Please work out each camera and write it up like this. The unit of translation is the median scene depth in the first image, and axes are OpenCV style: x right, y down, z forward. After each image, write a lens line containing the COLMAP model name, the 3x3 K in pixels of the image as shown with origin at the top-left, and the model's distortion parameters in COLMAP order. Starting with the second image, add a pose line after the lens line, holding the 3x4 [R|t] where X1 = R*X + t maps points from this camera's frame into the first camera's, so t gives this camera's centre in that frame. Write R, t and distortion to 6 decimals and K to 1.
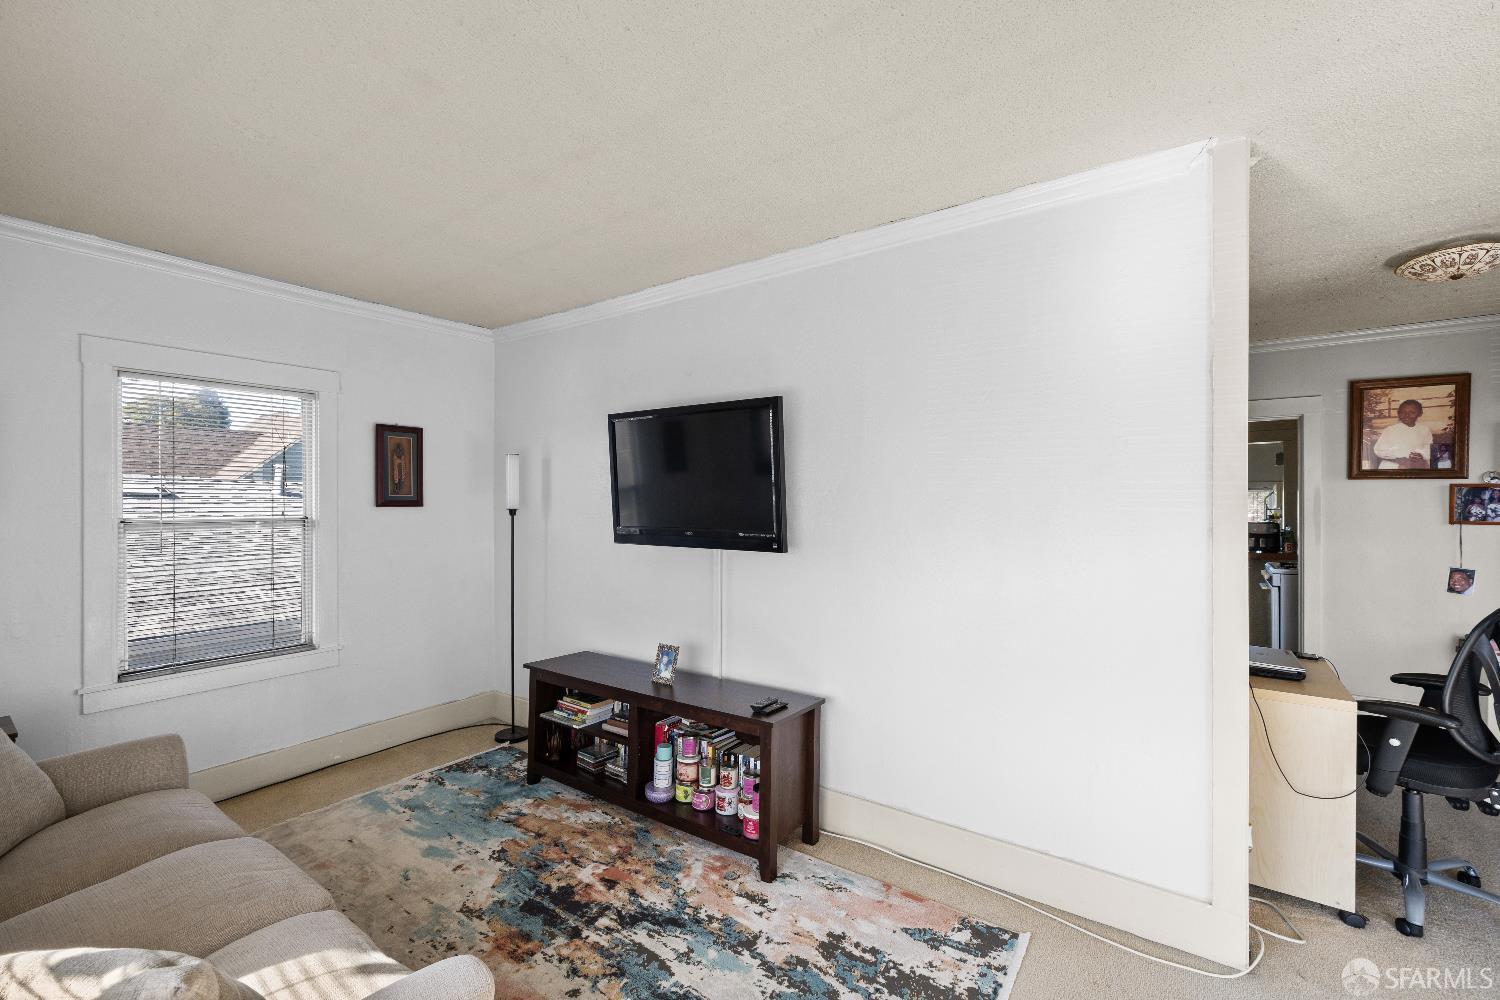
lens RADIAL K [[634.0, 0, 752.6], [0, 634.0, 498.8], [0, 0, 1]] dist [0.002035, -0.000132]
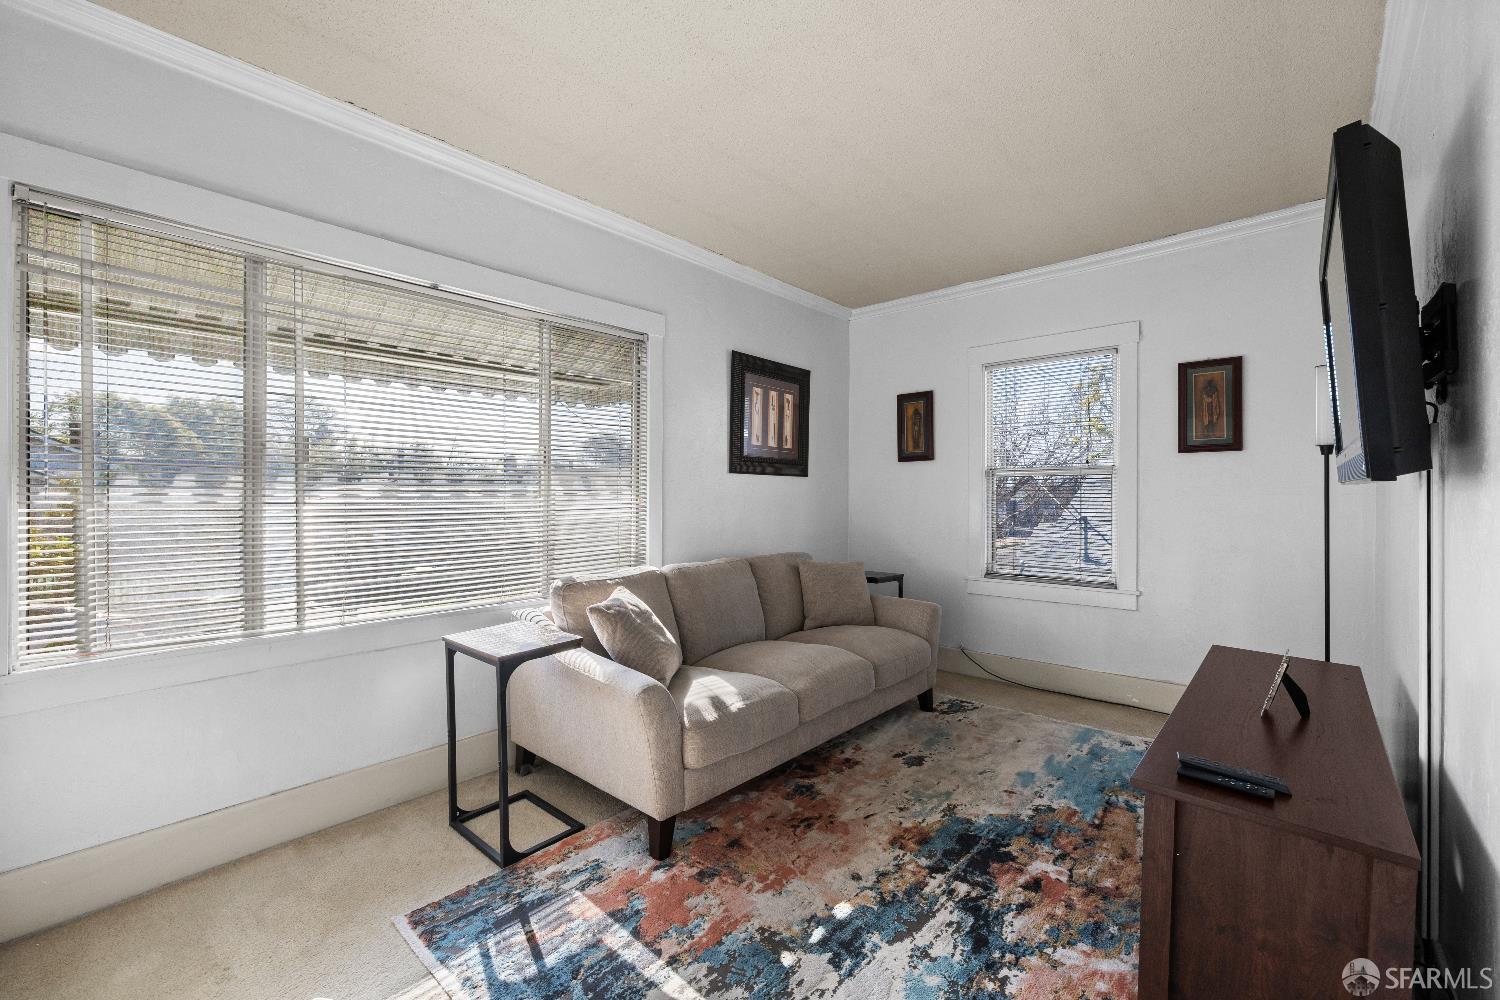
lens RADIAL K [[634.0, 0, 752.3], [0, 634.0, 491.2], [0, 0, 1]] dist [0.002035, -0.000132]
pose [[-0.114978, -0.004952, -0.993356, 0.622804], [0.001768, 0.999985, -0.005190, 0.112990], [0.993366, -0.002353, -0.114967, 0.751540]]
